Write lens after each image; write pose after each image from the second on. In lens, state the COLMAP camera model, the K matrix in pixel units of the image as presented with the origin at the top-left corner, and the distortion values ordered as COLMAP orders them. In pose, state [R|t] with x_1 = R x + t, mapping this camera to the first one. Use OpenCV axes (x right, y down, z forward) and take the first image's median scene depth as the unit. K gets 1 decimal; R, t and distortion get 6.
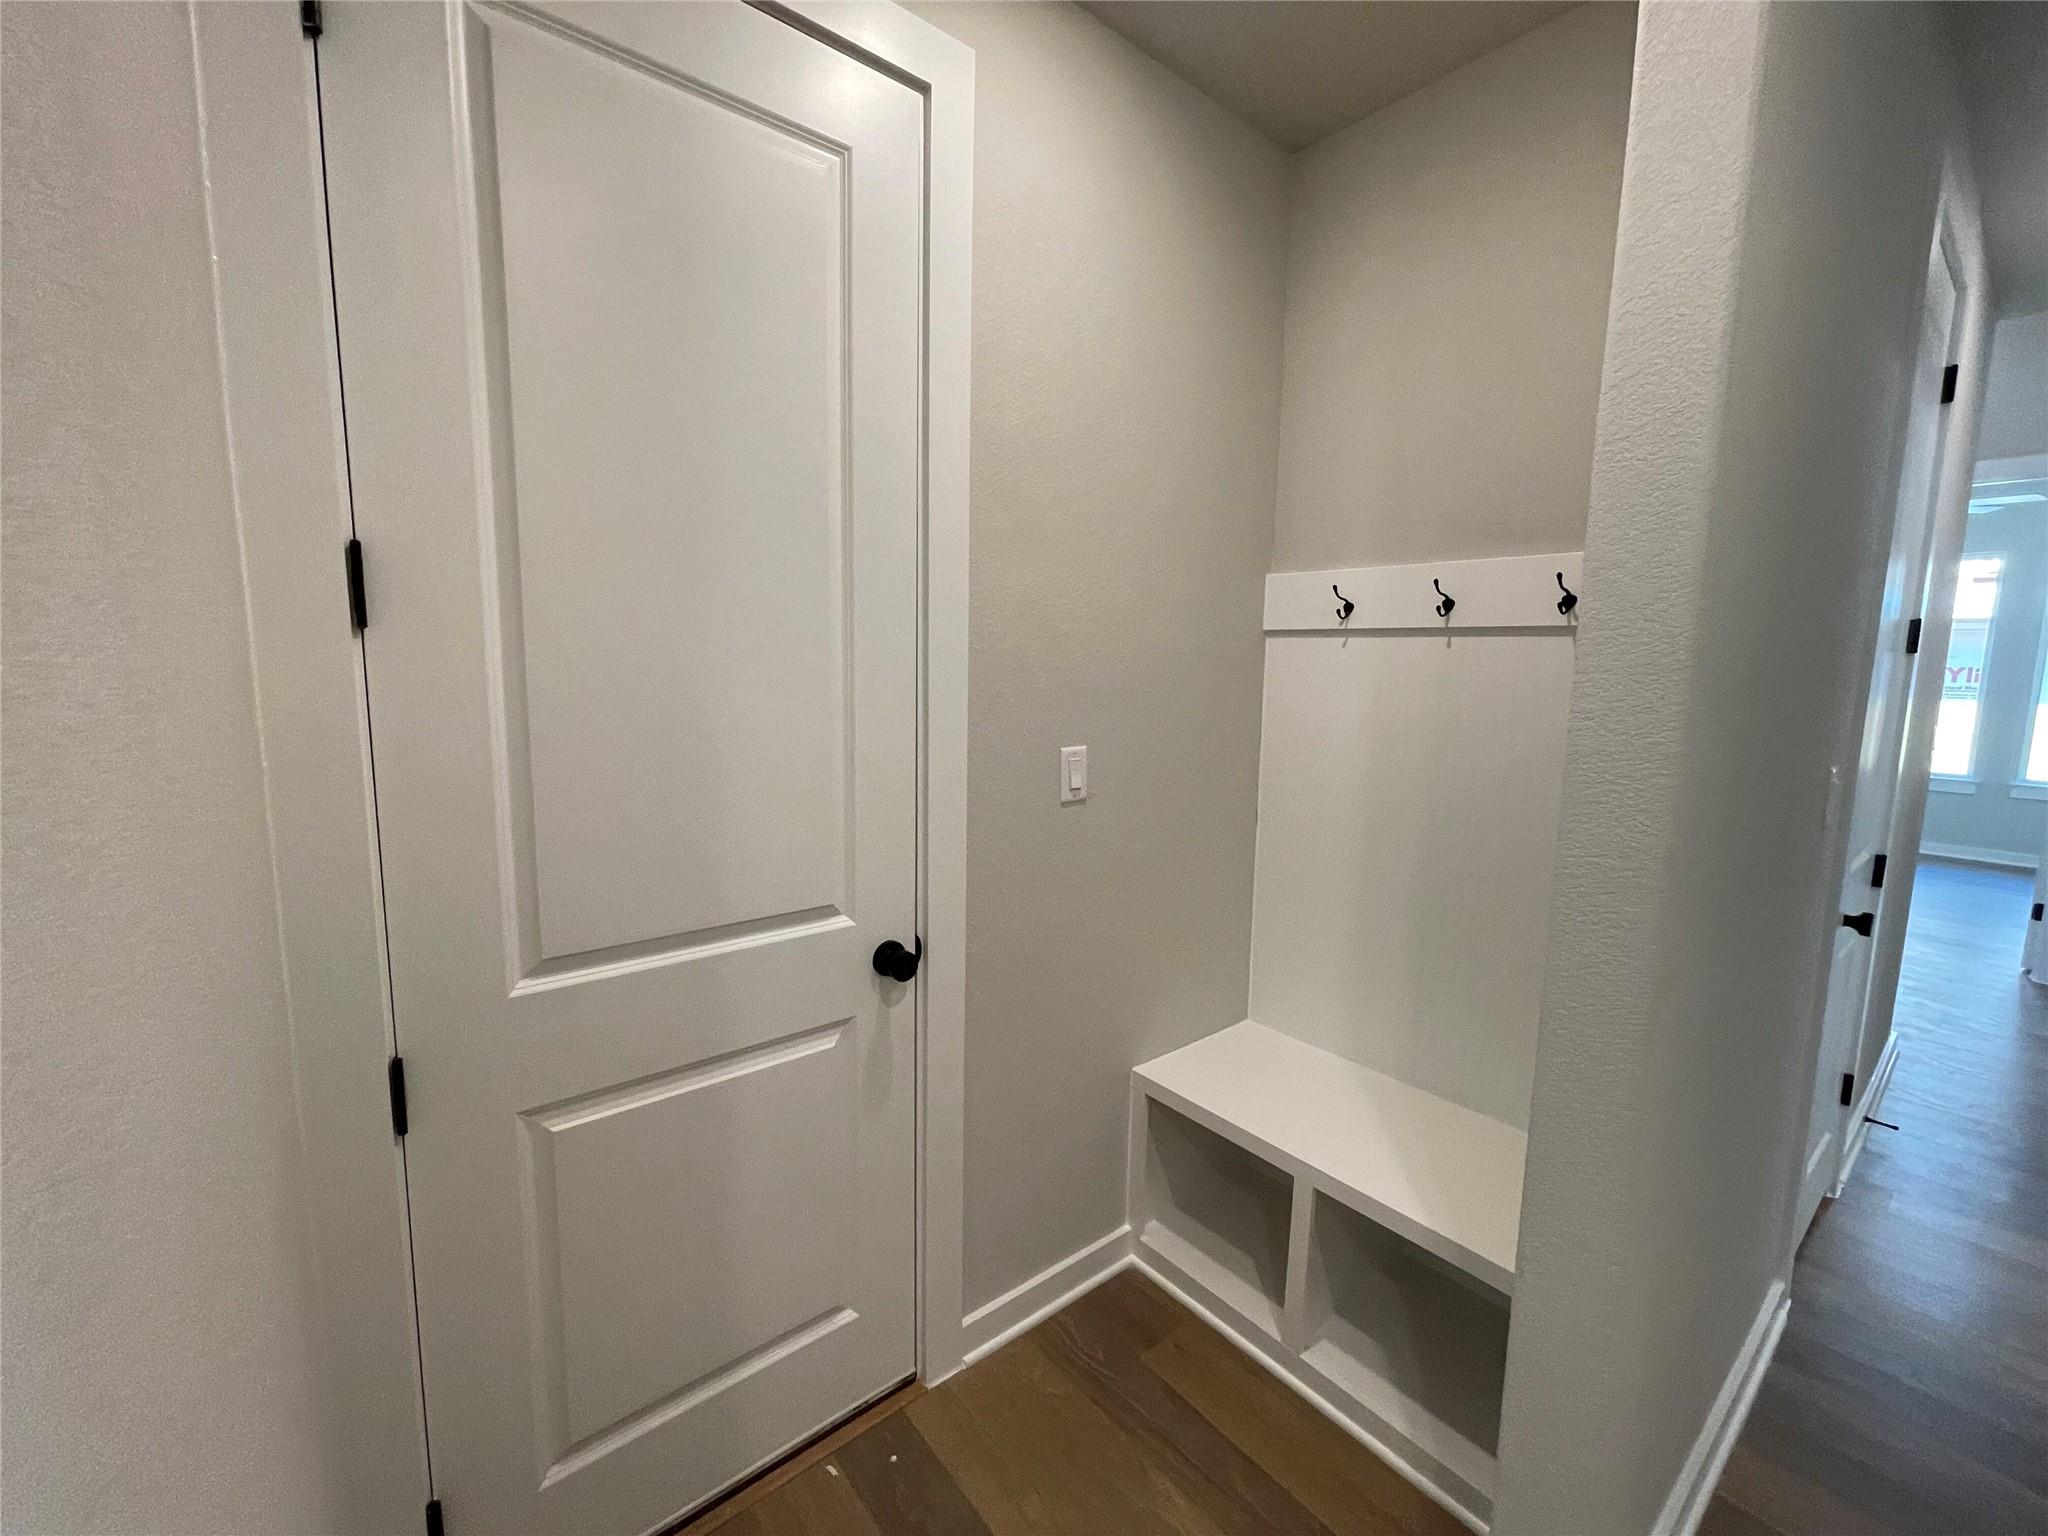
lens RADIAL K [[835.7, 0, 1022.6], [0, 835.7, 763.1], [0, 0, 1]] dist [-0.003315, 0.001146]
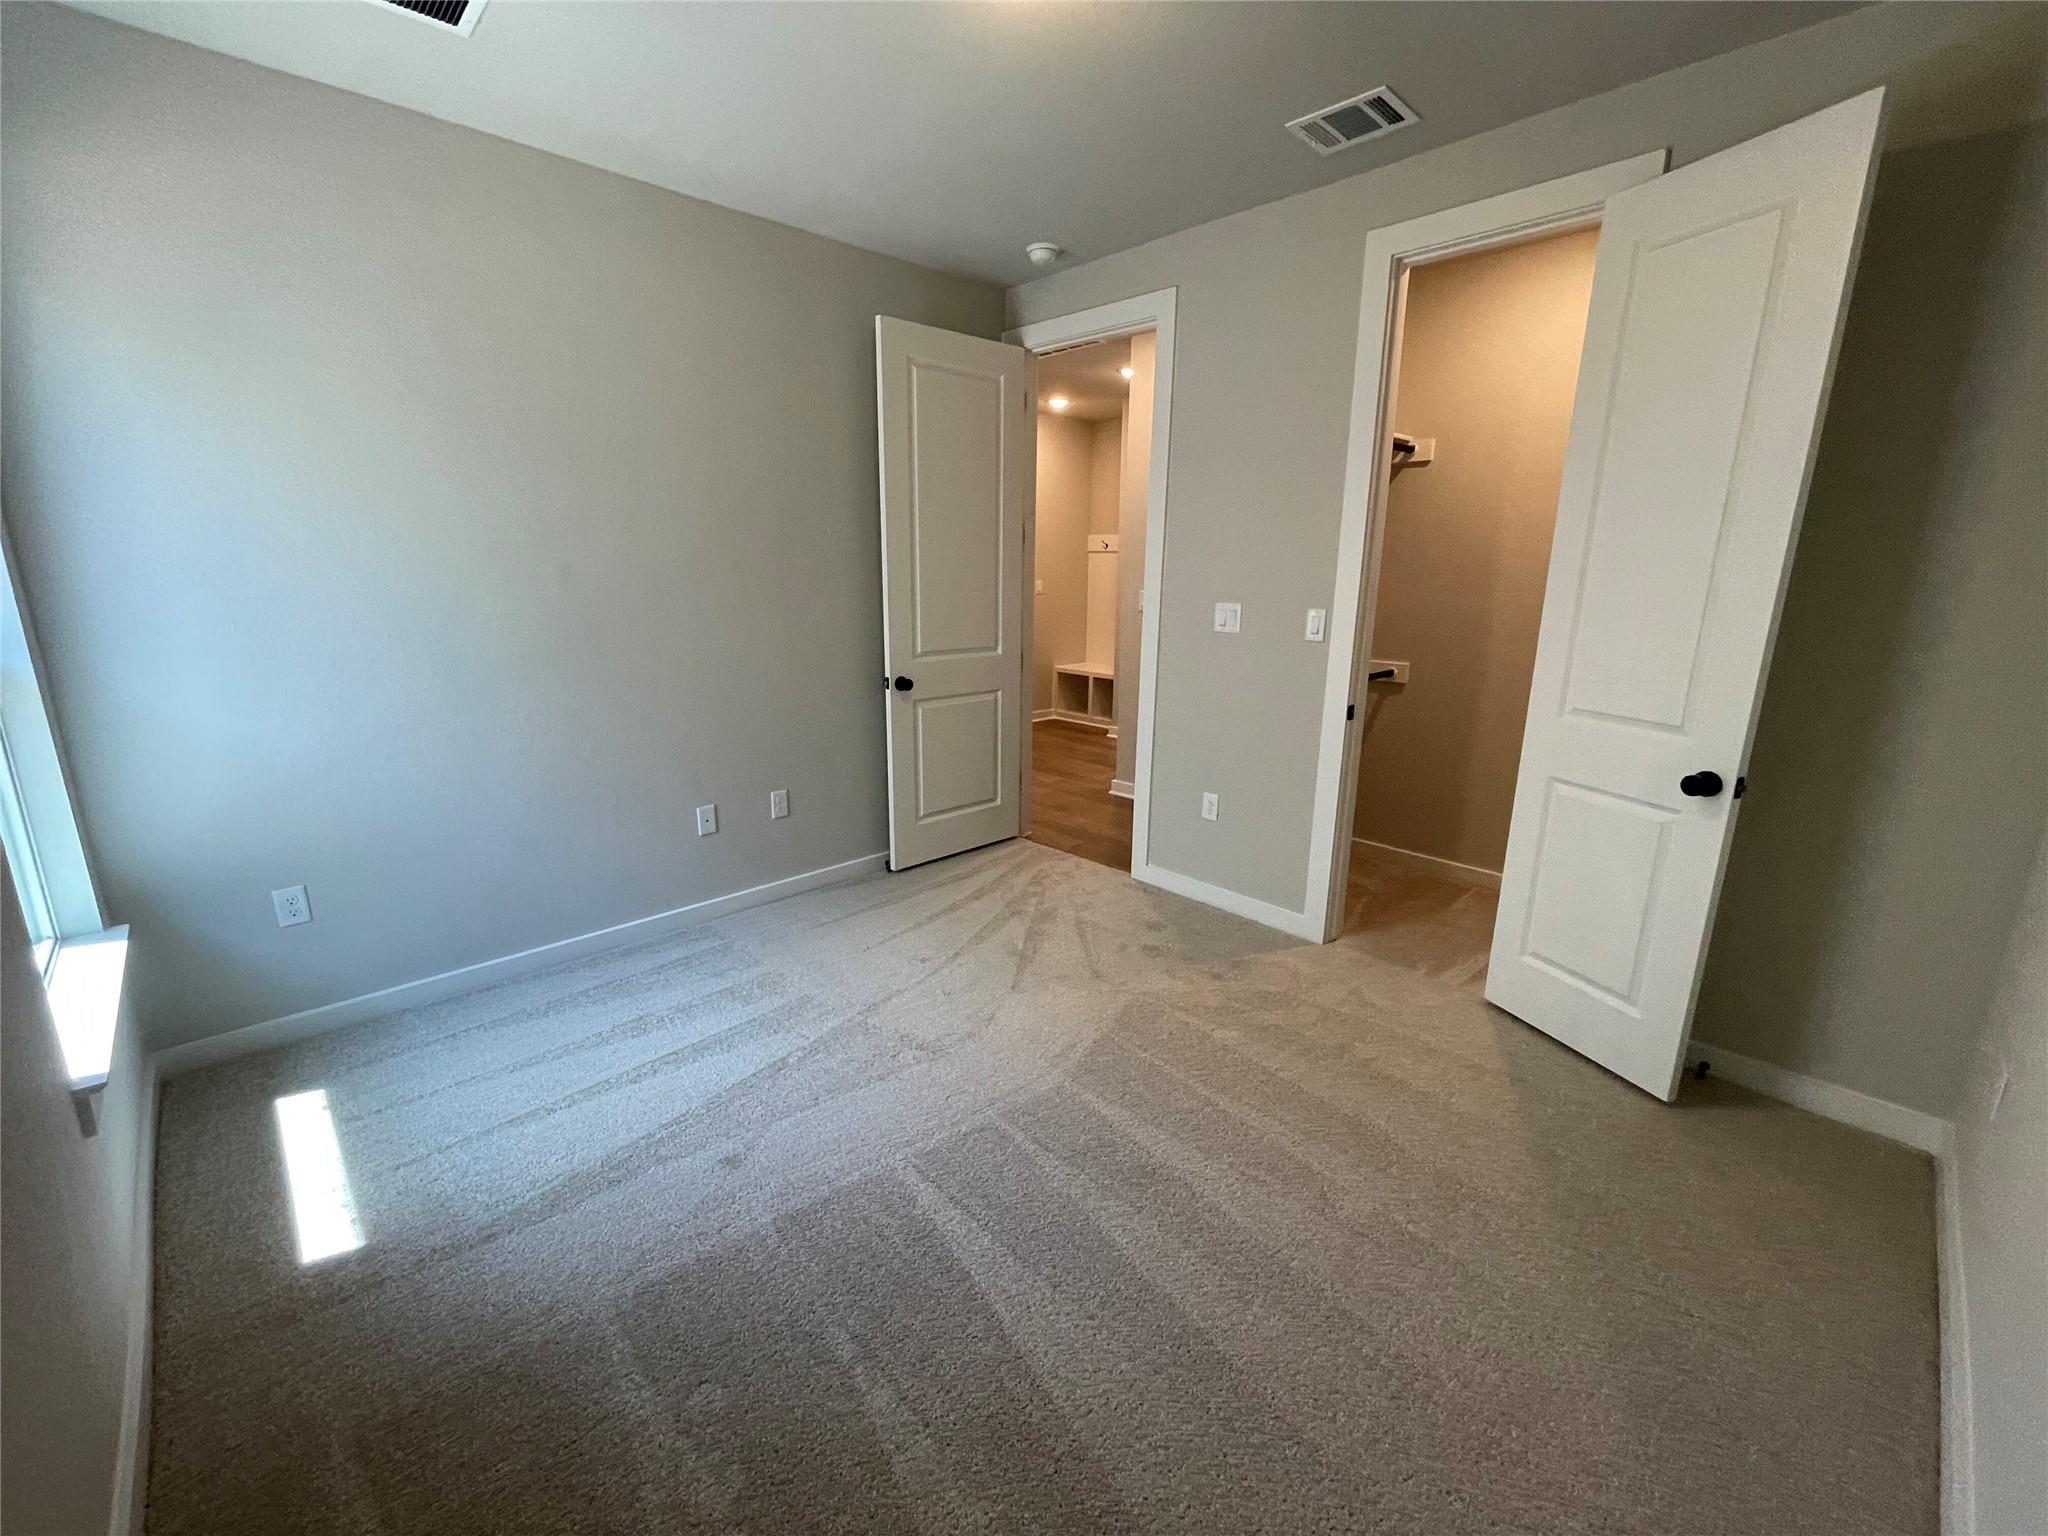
lens RADIAL K [[835.7, 0, 1008.7], [0, 835.7, 765.9], [0, 0, 1]] dist [-0.003315, 0.001146]
pose [[0.997324, -0.014728, 0.071610, -0.366725], [0.006514, 0.993504, 0.113613, 0.390410], [-0.072818, -0.112843, 0.990941, -2.939392]]
